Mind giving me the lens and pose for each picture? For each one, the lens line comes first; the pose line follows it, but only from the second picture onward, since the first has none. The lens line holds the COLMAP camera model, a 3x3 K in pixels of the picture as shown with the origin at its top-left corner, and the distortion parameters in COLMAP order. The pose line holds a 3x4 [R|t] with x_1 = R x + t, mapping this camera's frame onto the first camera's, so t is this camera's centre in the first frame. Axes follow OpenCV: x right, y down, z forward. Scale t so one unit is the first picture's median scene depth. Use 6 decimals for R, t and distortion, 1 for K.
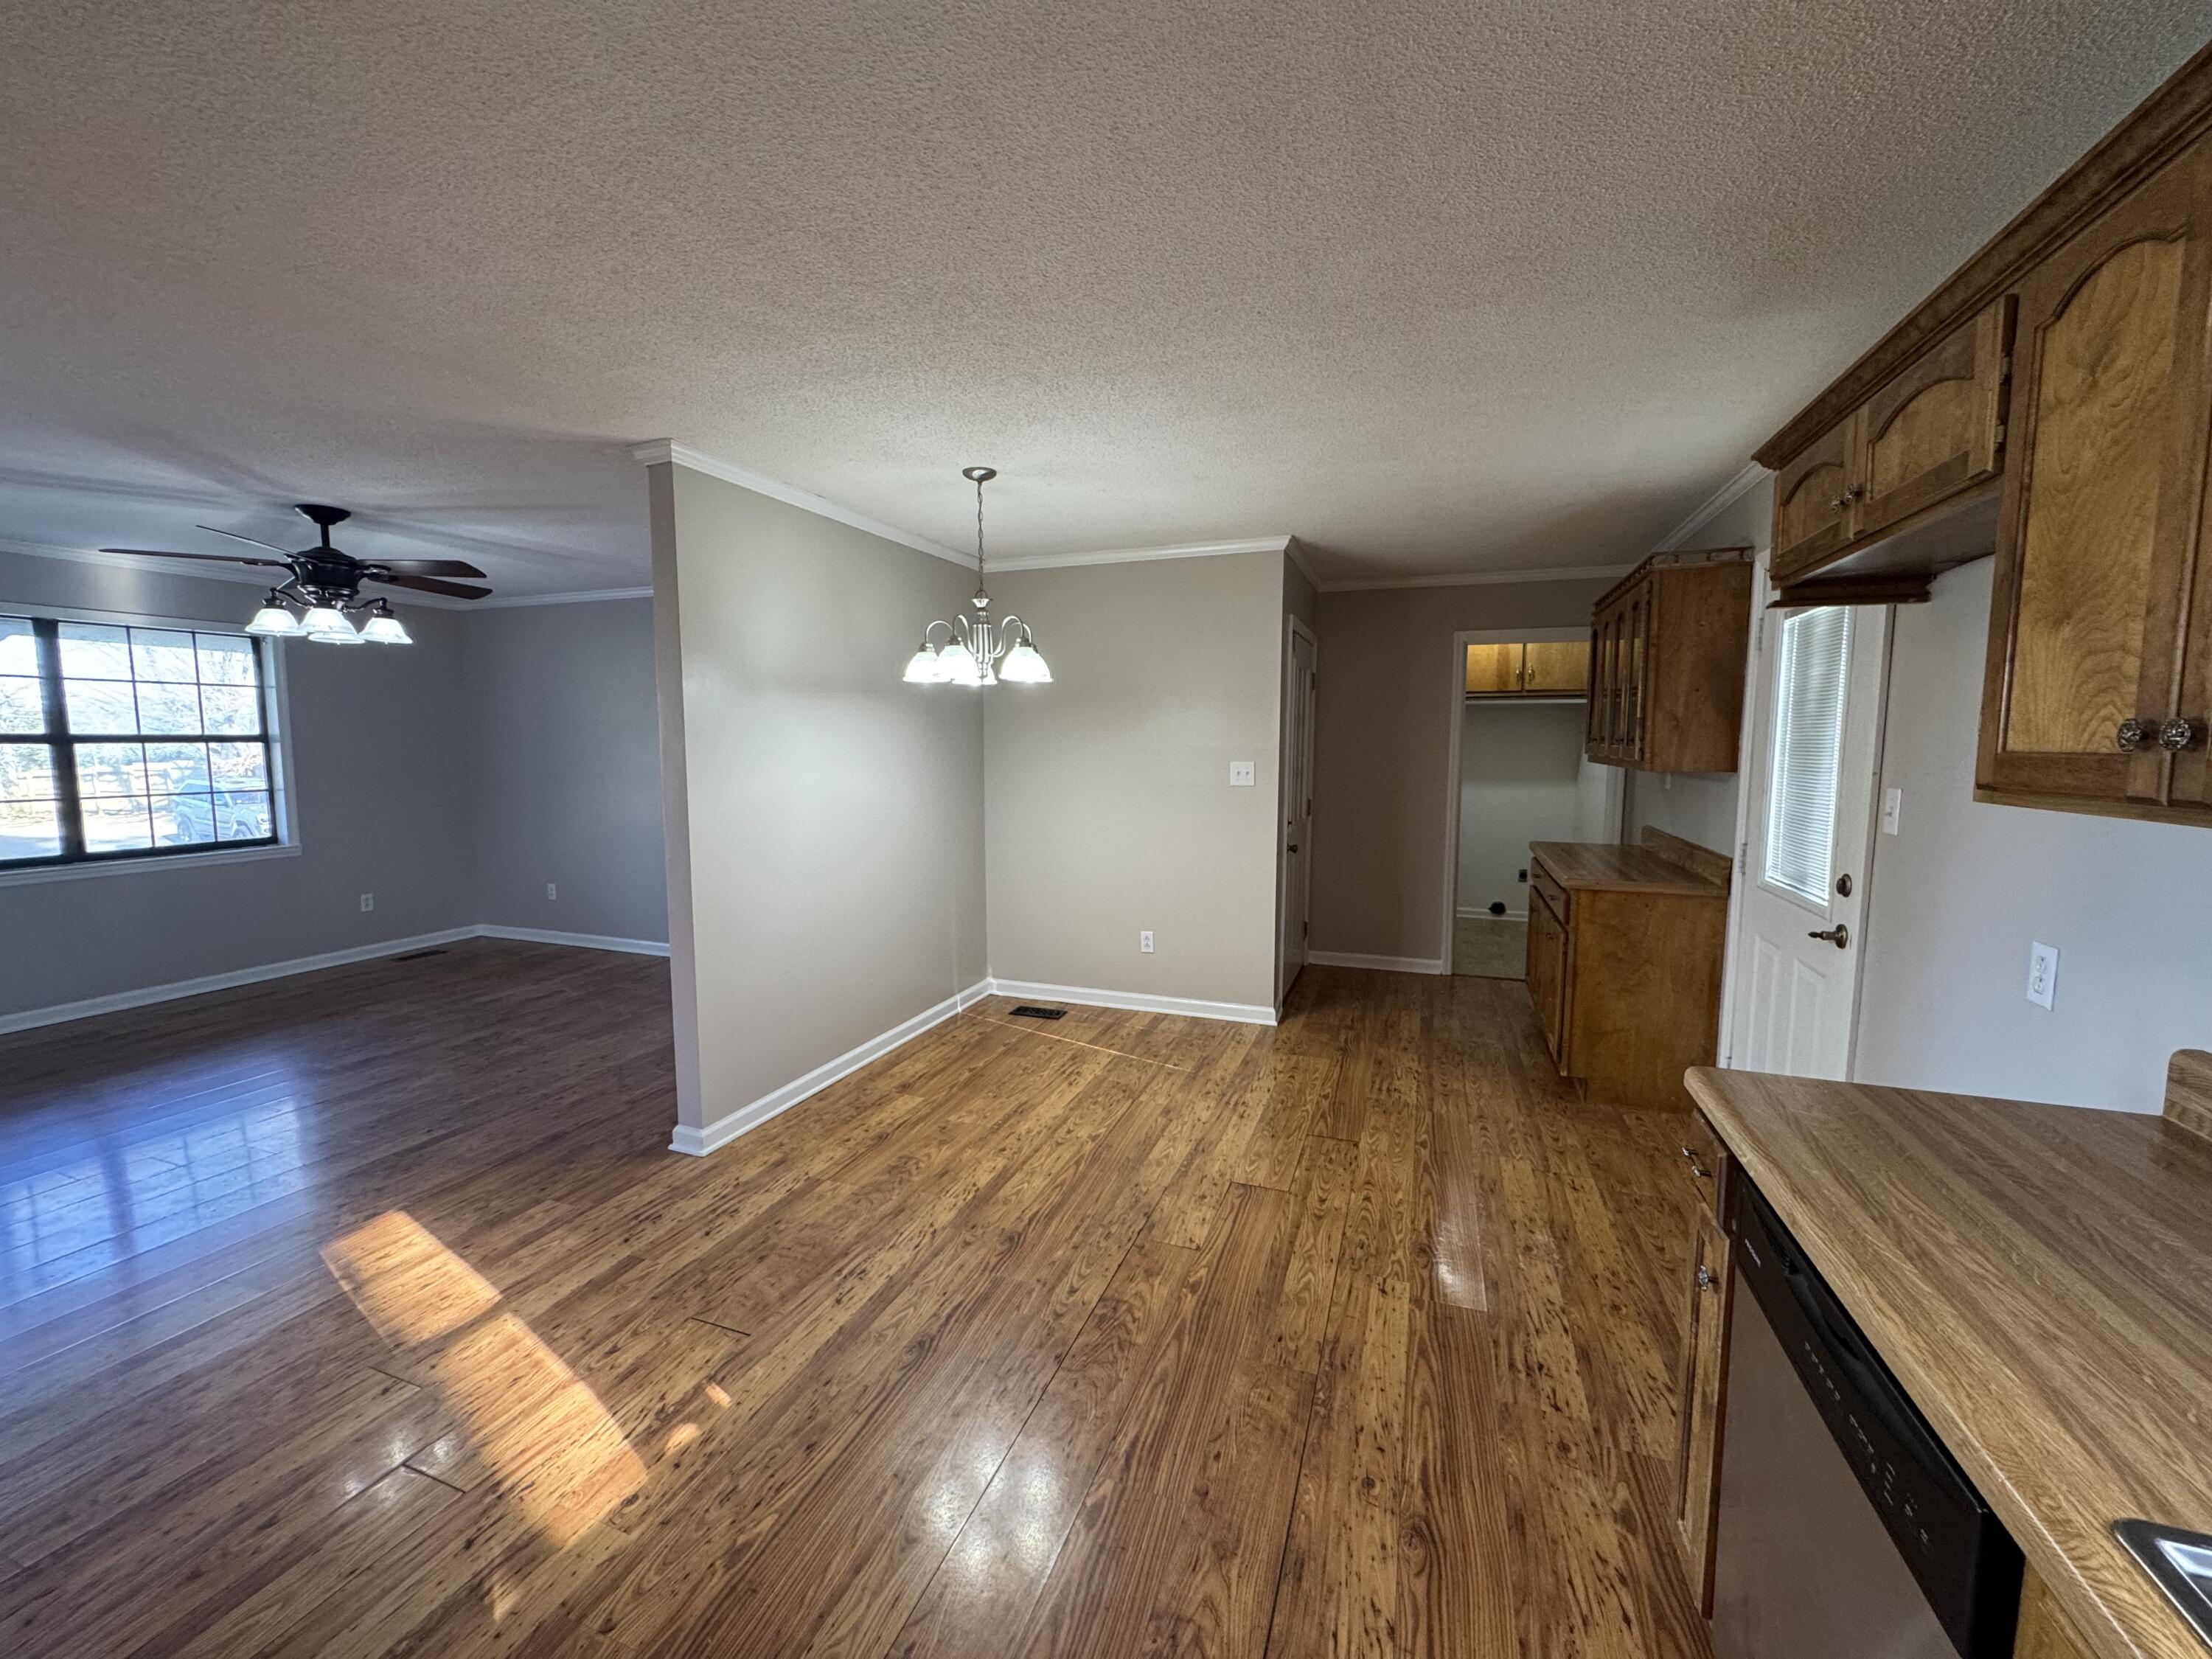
lens RADIAL K [[880.7, 0, 1104.5], [0, 880.7, 828.8], [0, 0, 1]] dist [-0.002862, 0.000479]
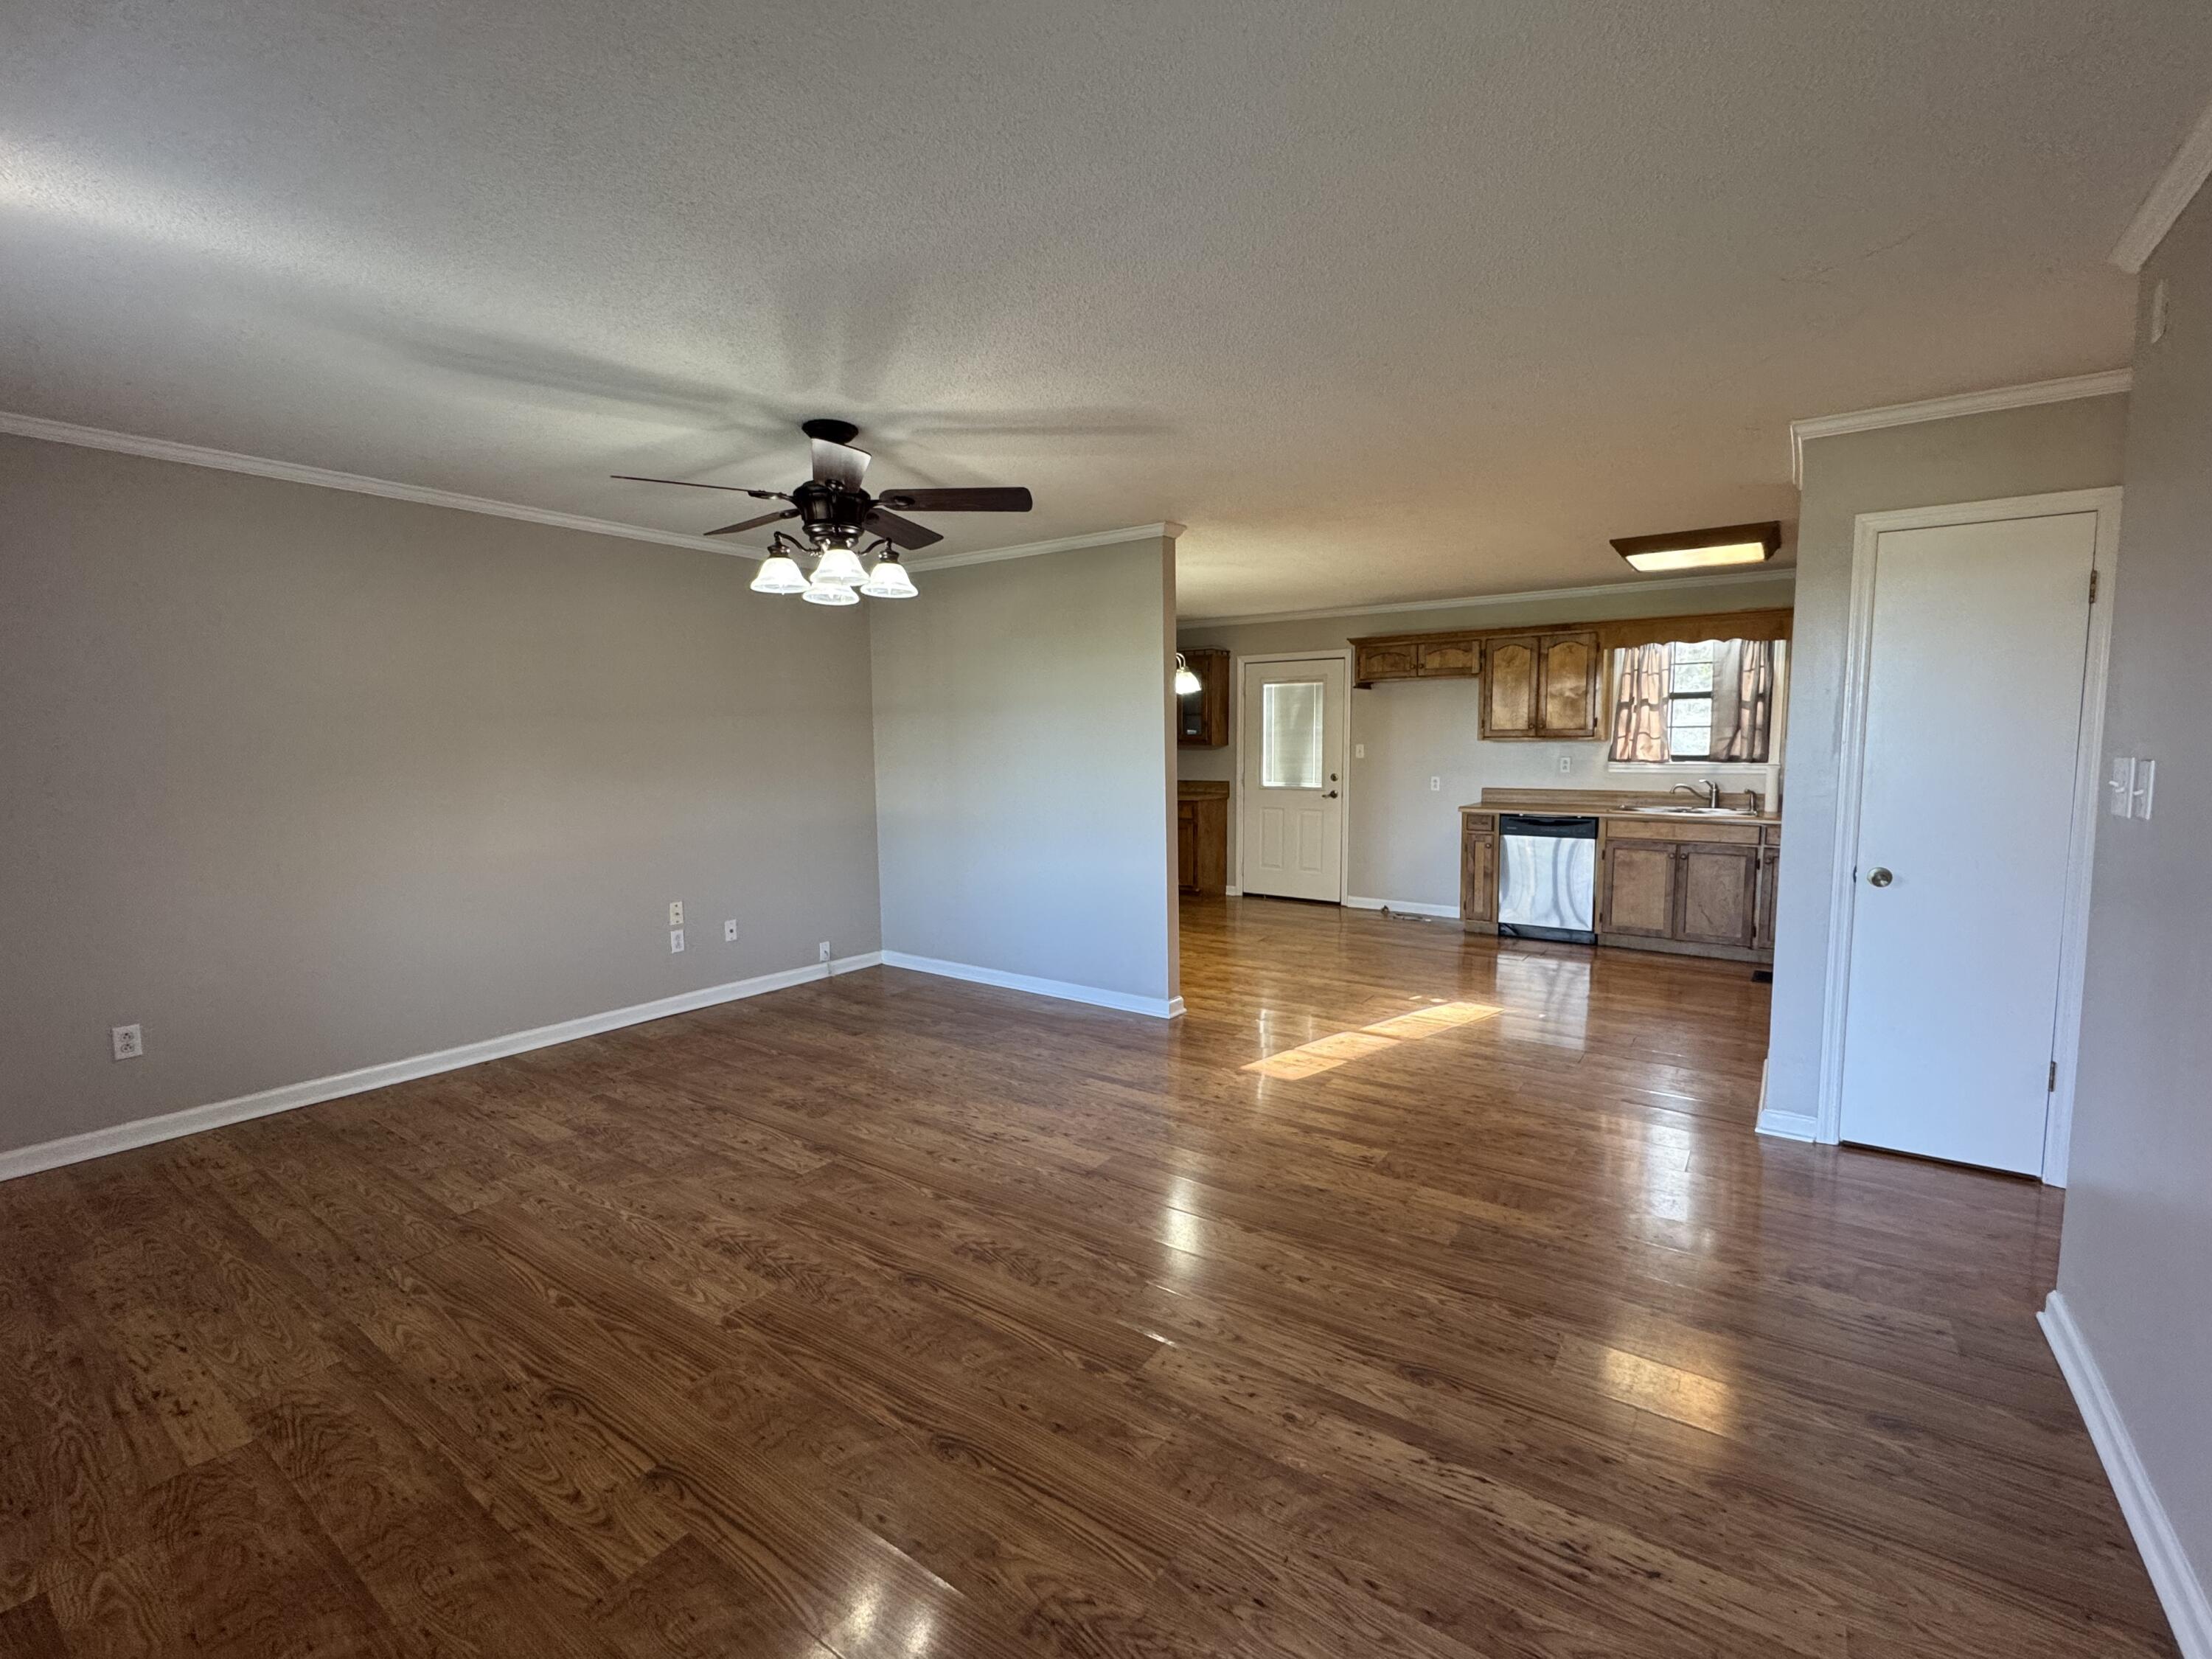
lens RADIAL K [[966.7, 0, 1104.8], [0, 966.7, 830.1], [0, 0, 1]] dist [-0.001450, -0.000278]
pose [[0.261532, -0.092746, 0.960729, -2.321355], [0.103941, 0.992290, 0.067498, -0.056761], [-0.959582, 0.082206, 0.269156, 0.776529]]
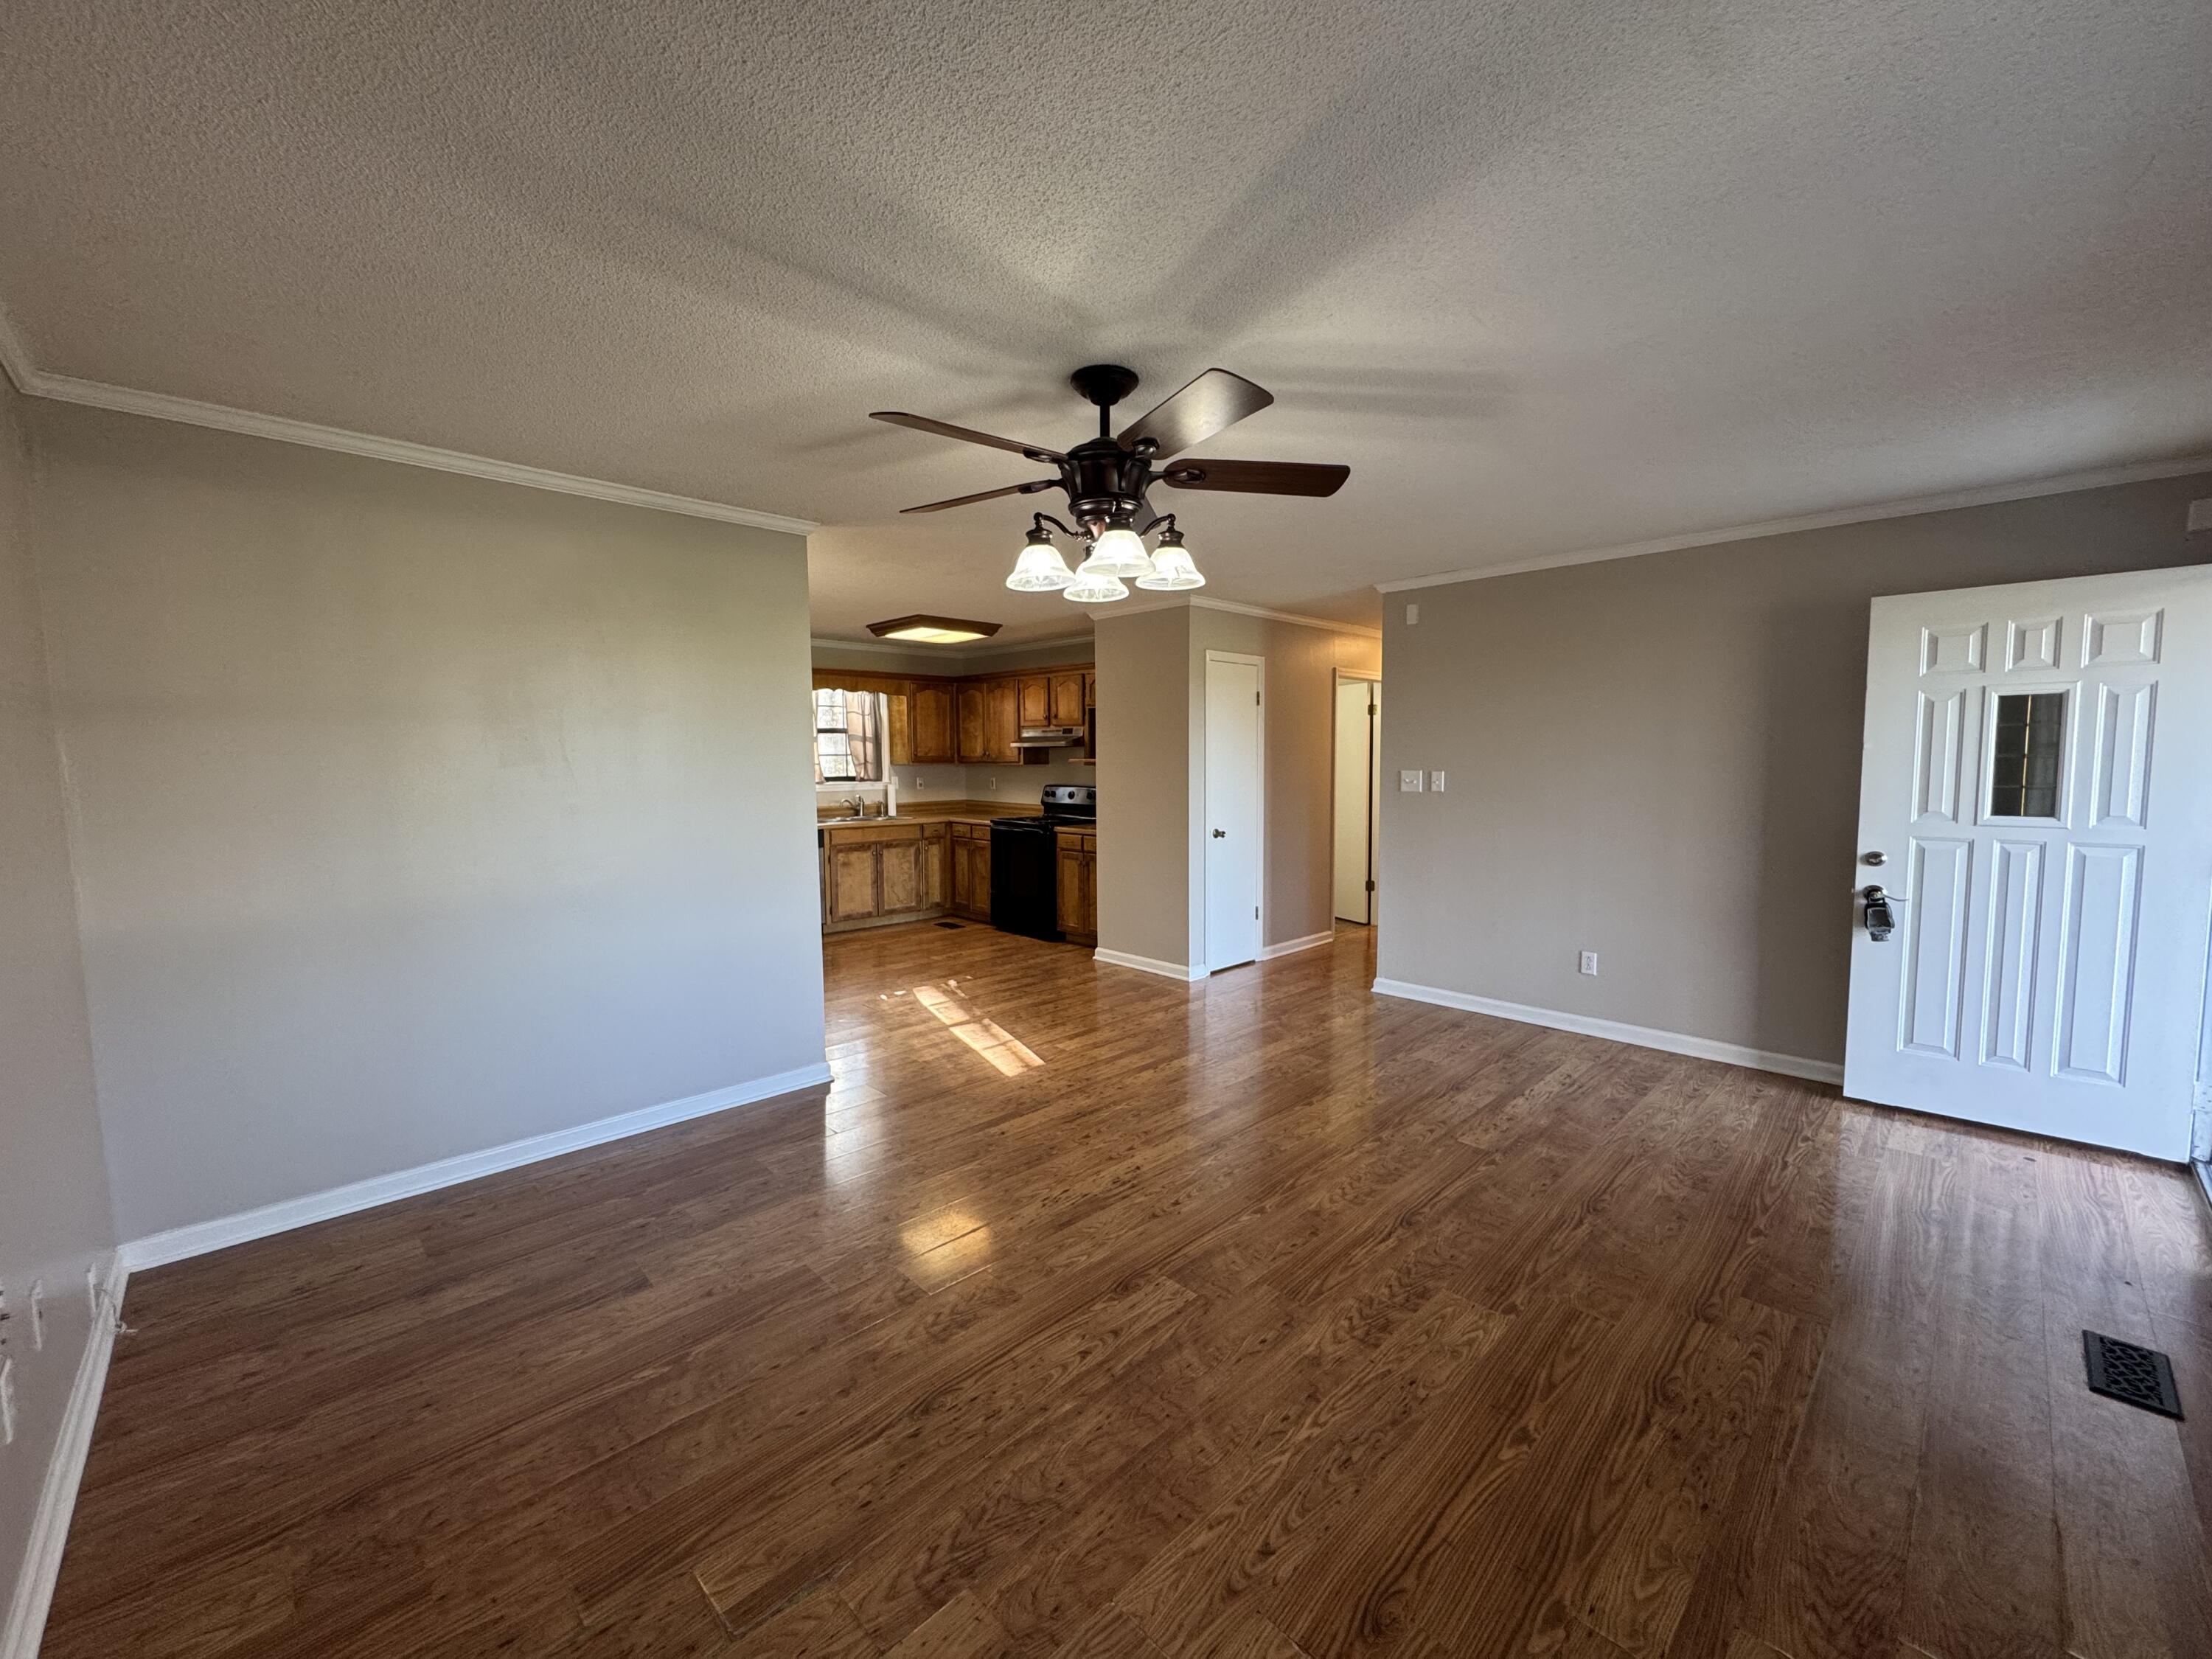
lens RADIAL K [[880.7, 0, 1105.9], [0, 880.7, 828.0], [0, 0, 1]] dist [-0.002862, 0.000479]
pose [[-0.904137, -0.031990, 0.426044, -1.607375], [0.046292, 0.983987, 0.172122, -0.217274], [-0.424728, 0.175344, -0.888178, 2.216870]]
